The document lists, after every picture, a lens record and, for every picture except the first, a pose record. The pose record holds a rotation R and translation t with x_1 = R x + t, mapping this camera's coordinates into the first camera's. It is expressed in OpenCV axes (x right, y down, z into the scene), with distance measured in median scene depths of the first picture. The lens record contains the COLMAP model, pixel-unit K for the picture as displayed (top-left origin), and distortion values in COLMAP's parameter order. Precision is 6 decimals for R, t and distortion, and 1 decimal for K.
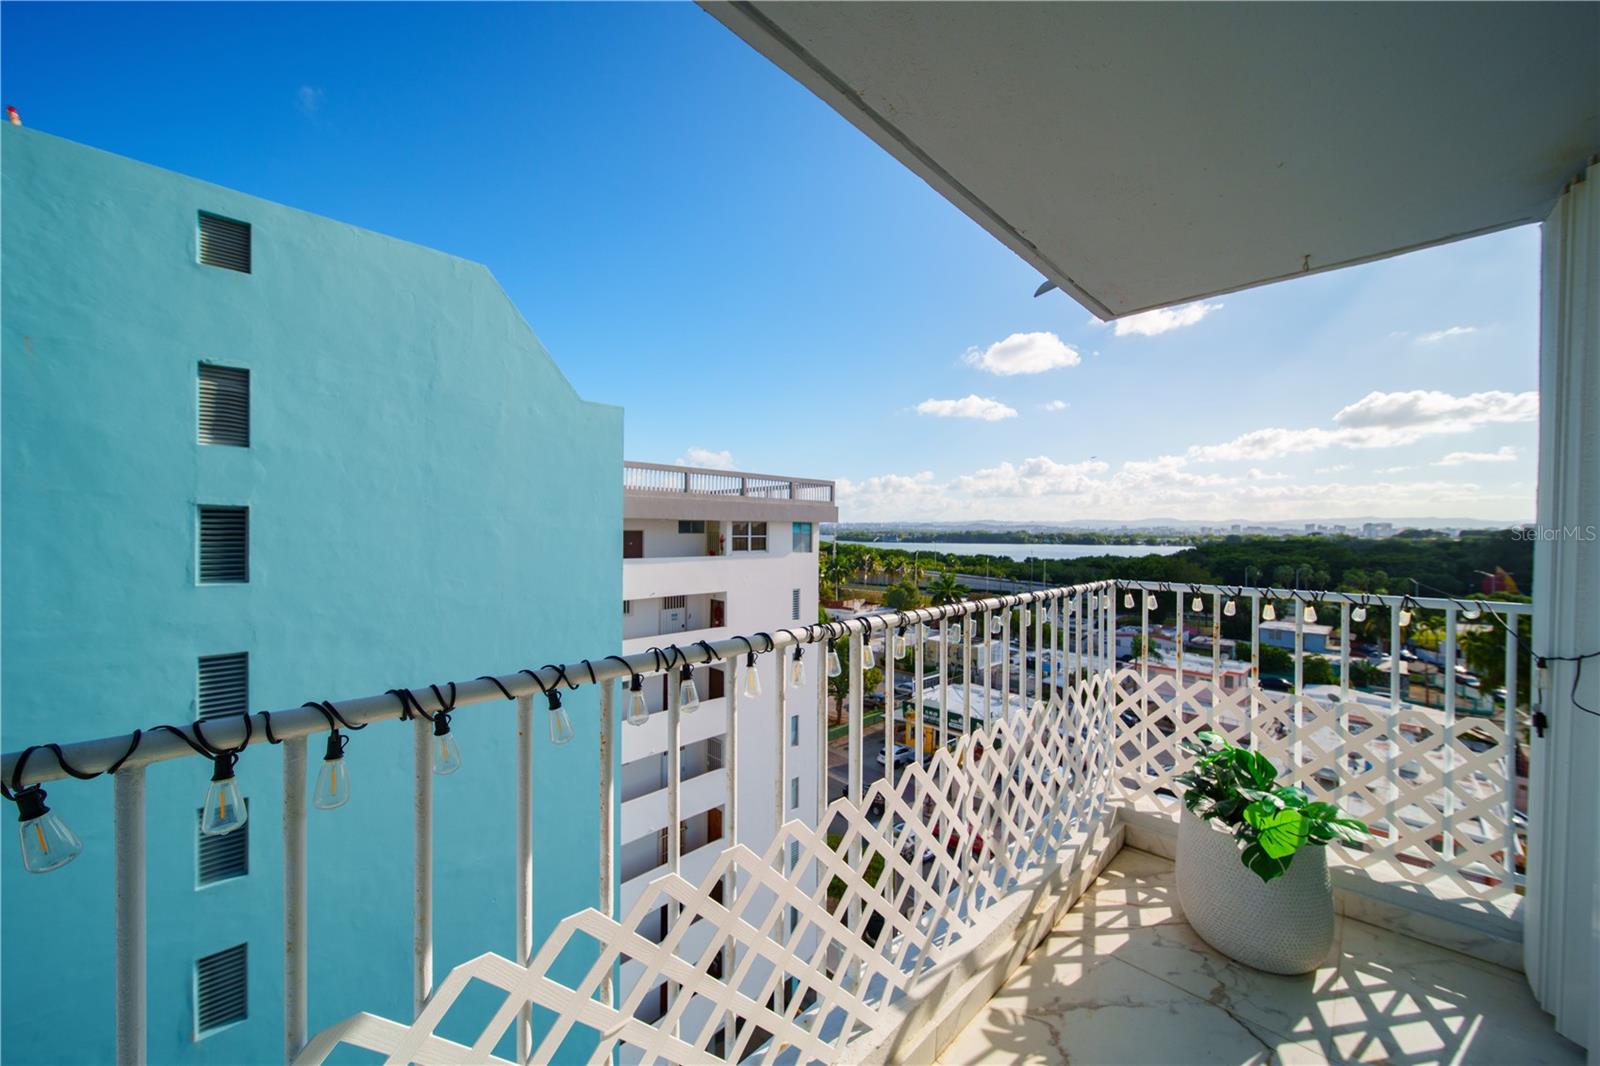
lens RADIAL K [[570.2, 0, 800.0], [0, 570.2, 533.0], [0, 0, 1]] dist [-0.000669, -0.000211]
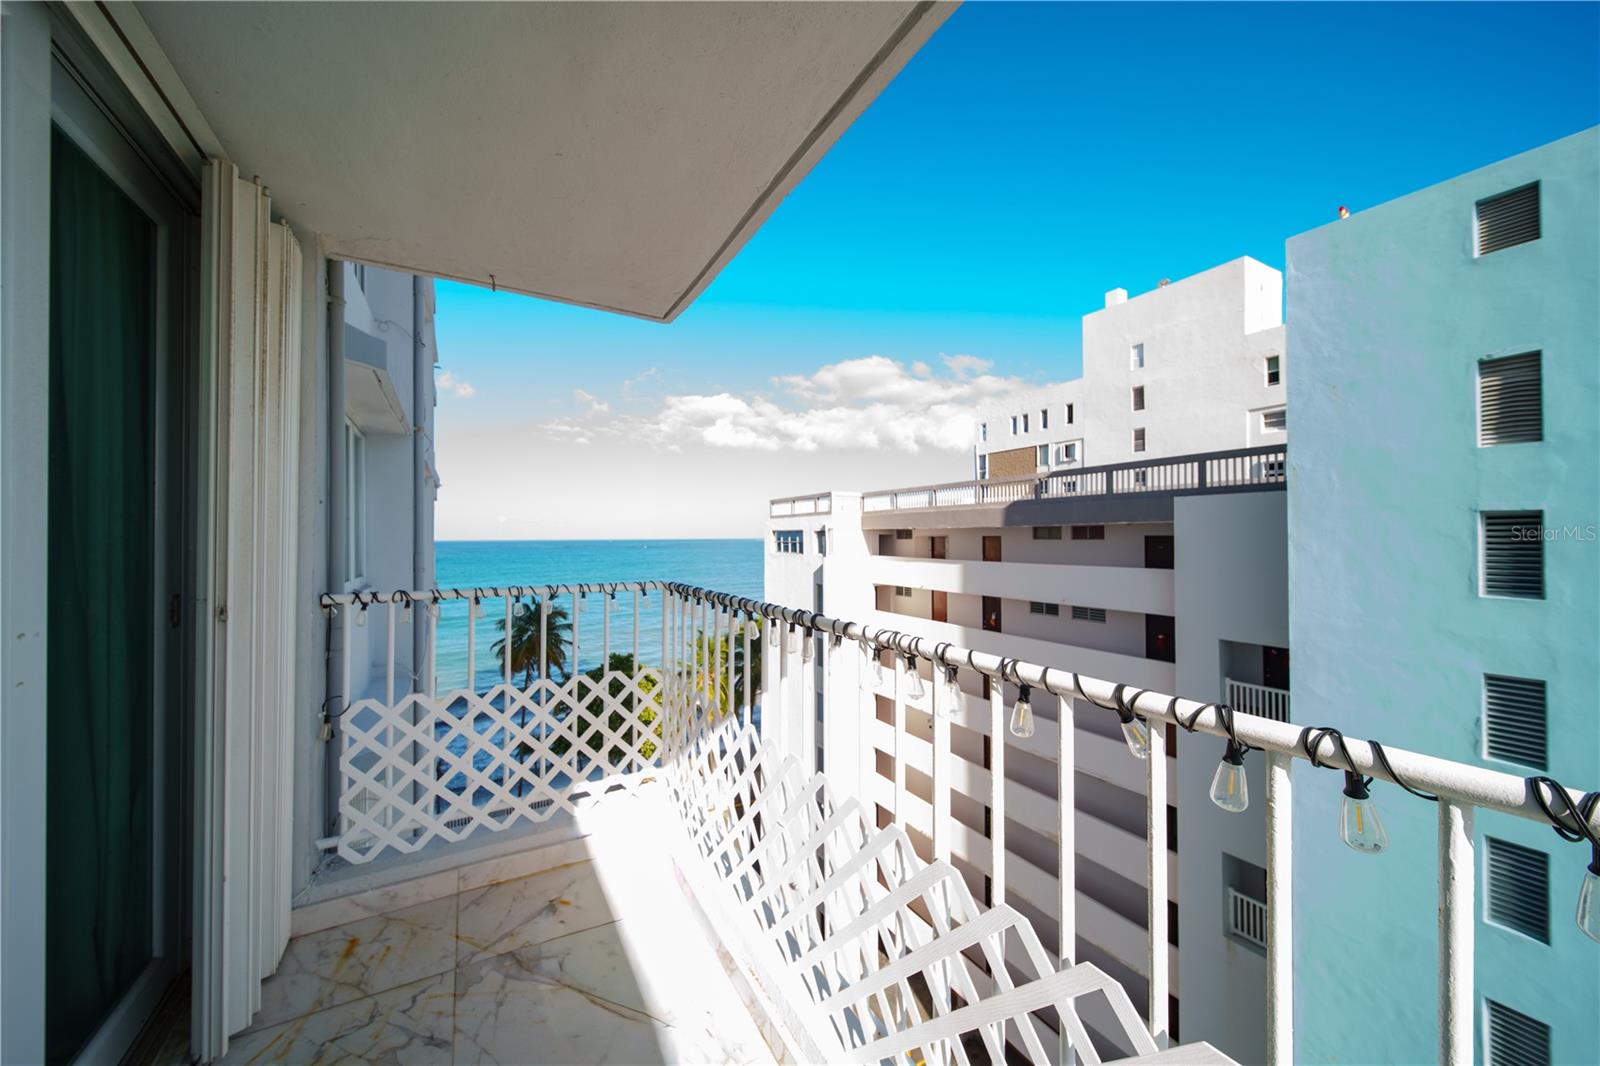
lens RADIAL K [[570.2, 0, 800.0], [0, 570.2, 533.0], [0, 0, 1]] dist [-0.000669, -0.000211]
pose [[-0.241011, -0.013443, -0.970429, 0.131222], [-0.000560, 0.999906, -0.013712, -0.000049], [0.970522, -0.002762, -0.240996, 0.129886]]
